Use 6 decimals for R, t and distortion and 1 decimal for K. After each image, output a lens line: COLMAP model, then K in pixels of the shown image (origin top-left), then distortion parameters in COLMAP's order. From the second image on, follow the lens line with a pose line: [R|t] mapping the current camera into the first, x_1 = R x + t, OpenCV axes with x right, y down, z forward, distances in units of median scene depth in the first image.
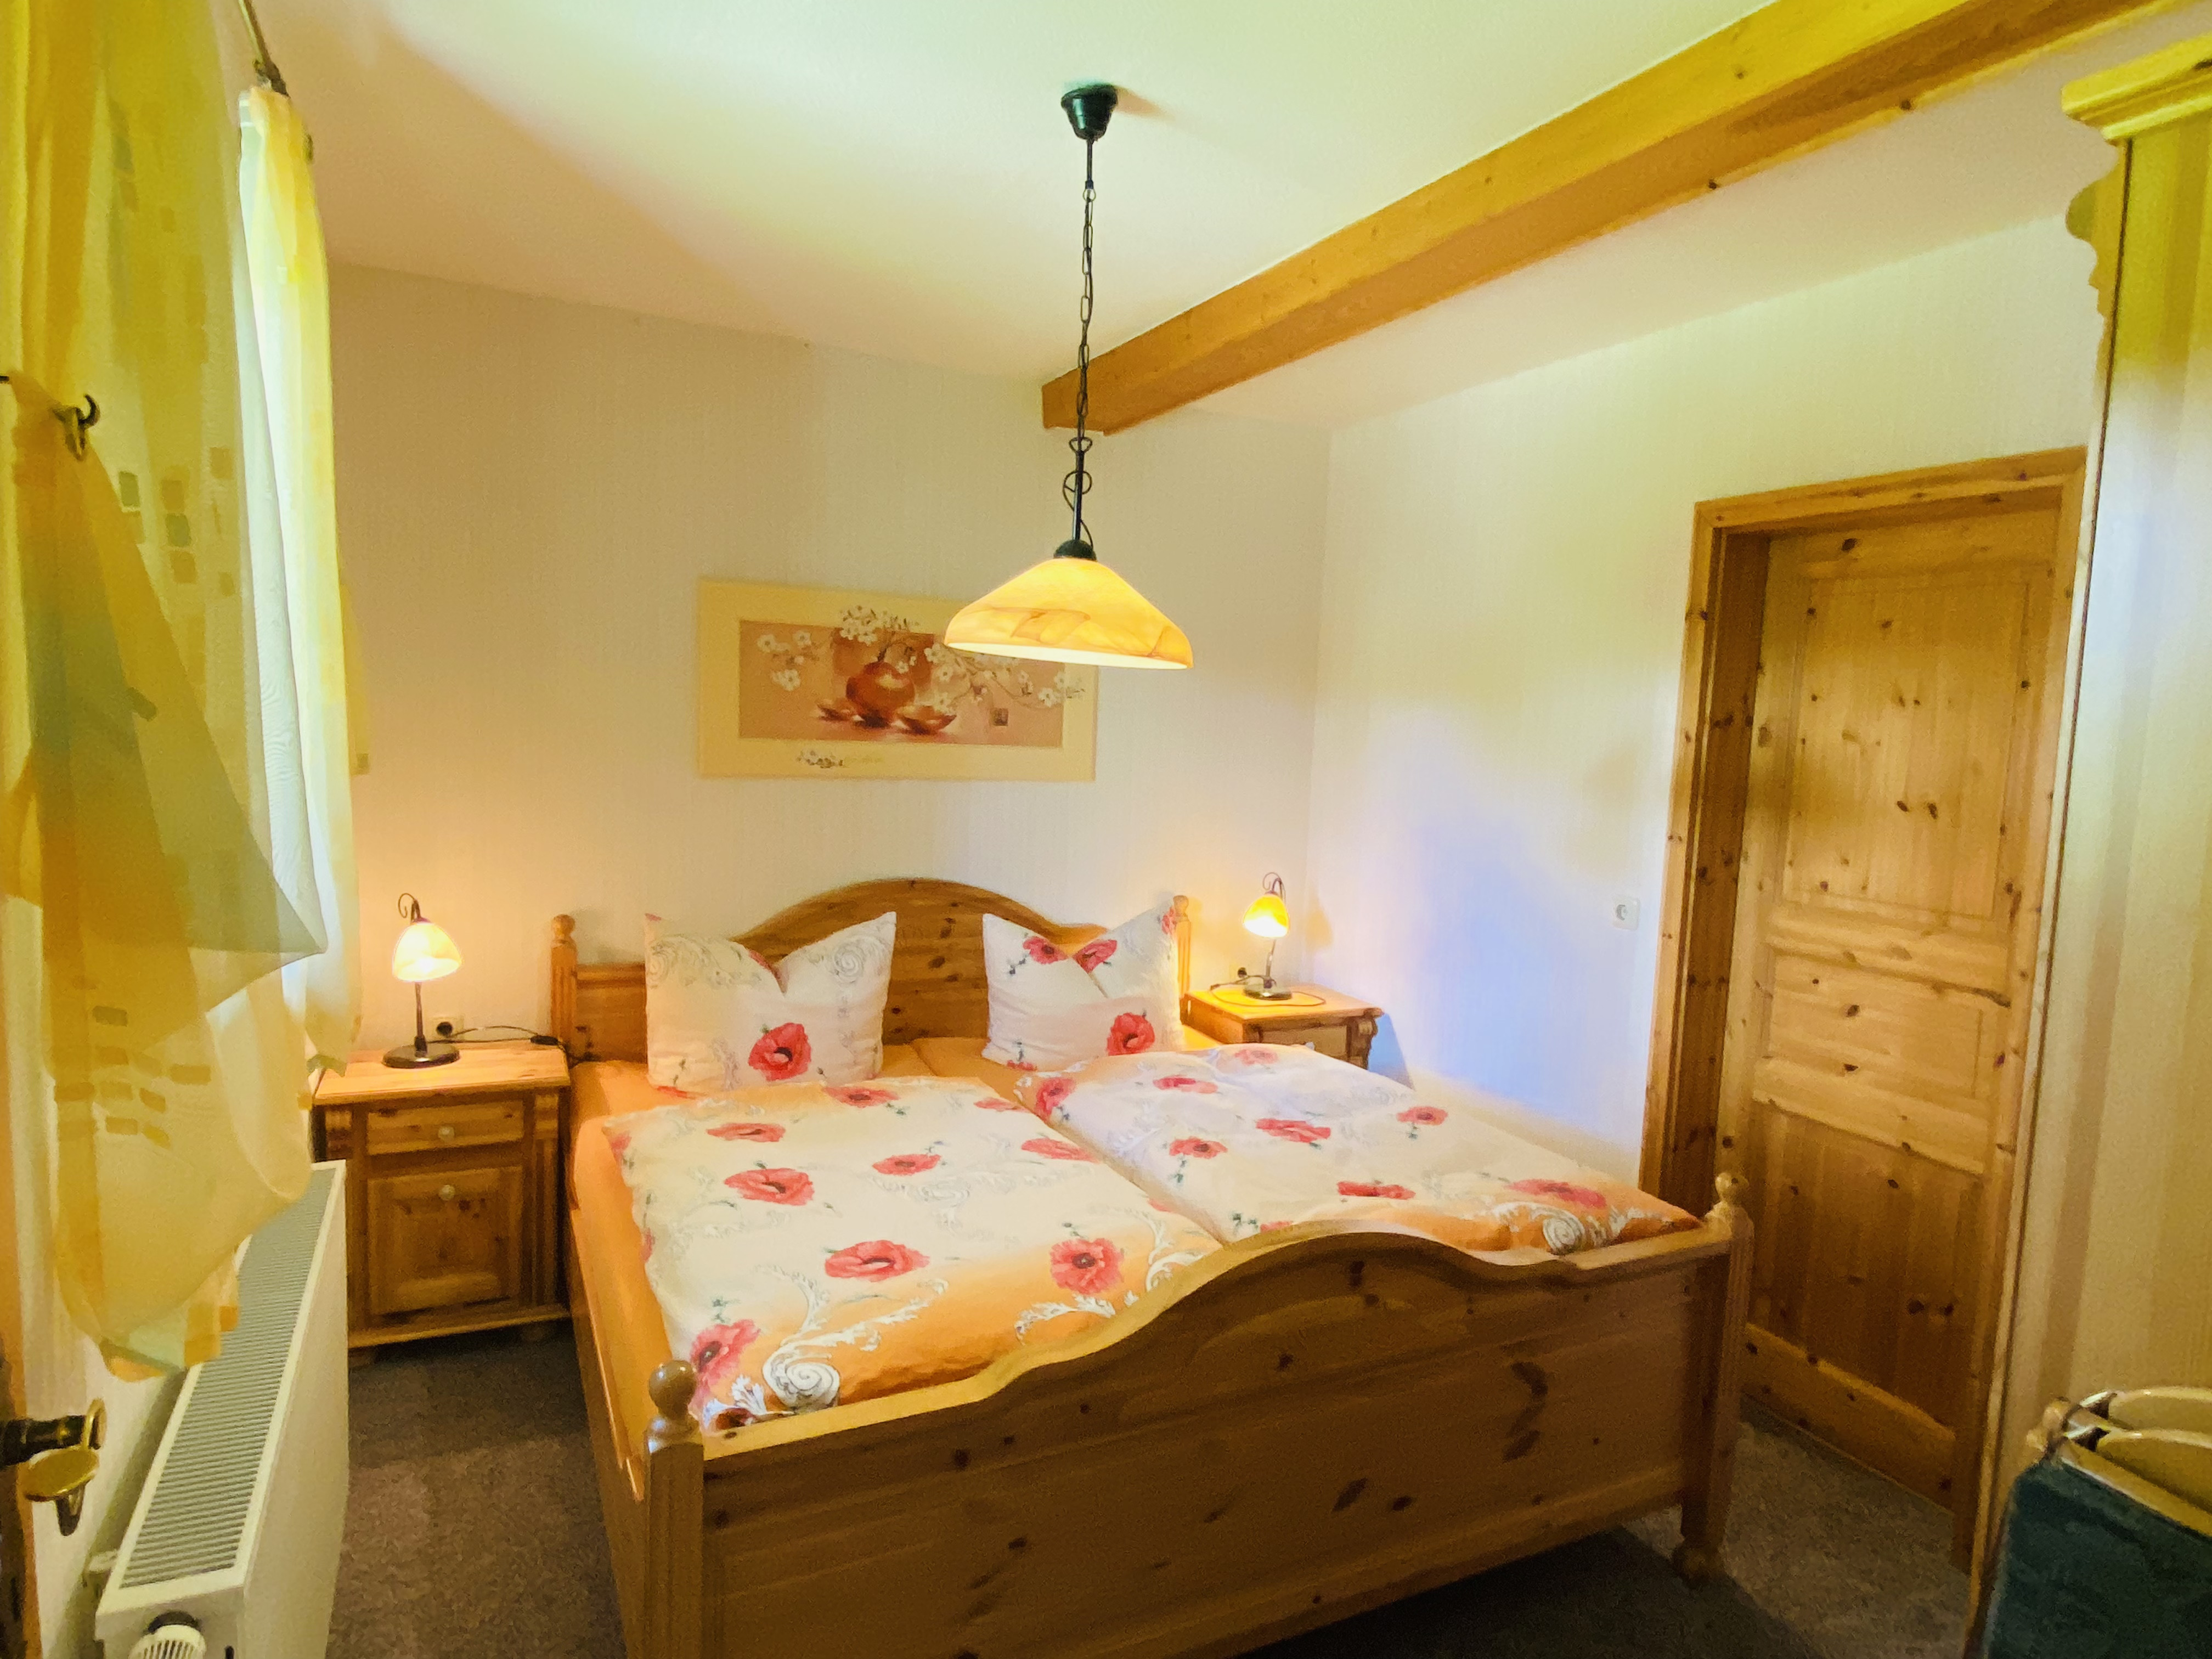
lens RADIAL K [[1286.9, 0, 1106.1], [0, 1286.9, 829.8], [0, 0, 1]] dist [-0.002165, -0.000353]
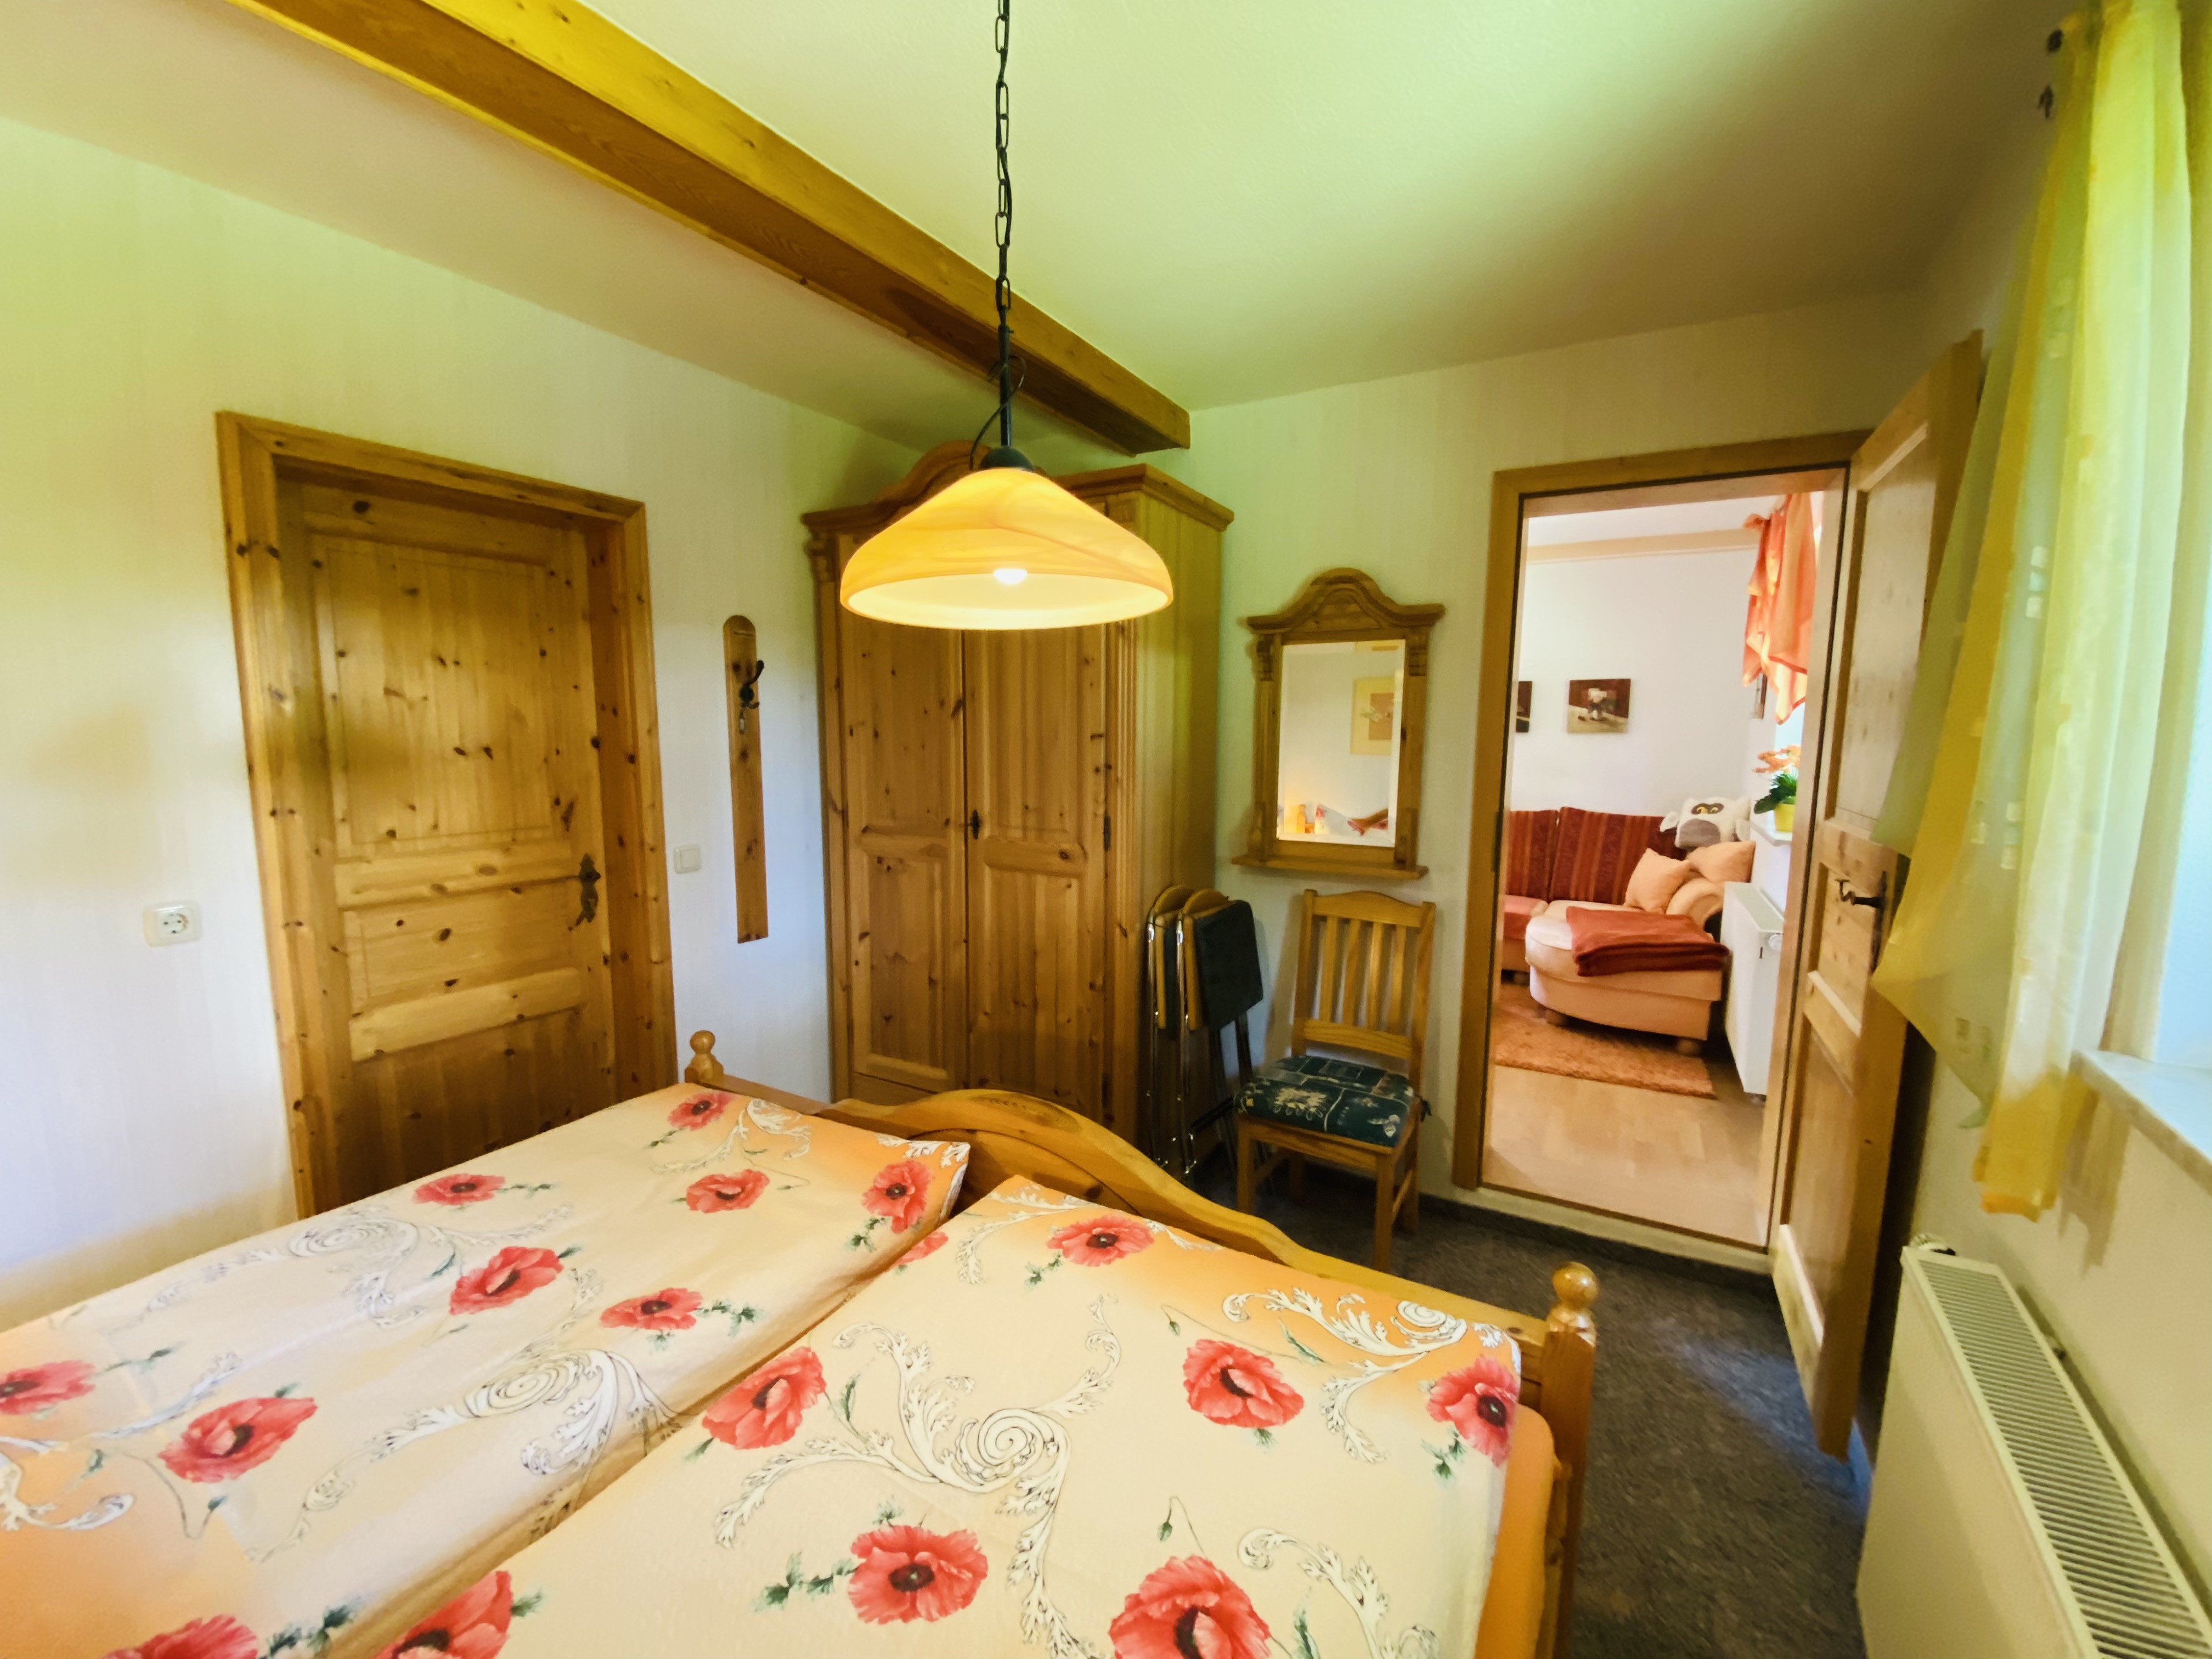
lens RADIAL K [[882.7, 0, 1110.5], [0, 882.7, 834.1], [0, 0, 1]] dist [-0.018103, -0.007129]
pose [[-0.554235, -0.143049, 0.819976, -0.385640], [0.045954, 0.978360, 0.201741, -0.078887], [-0.831091, 0.149493, -0.535668, 0.950668]]
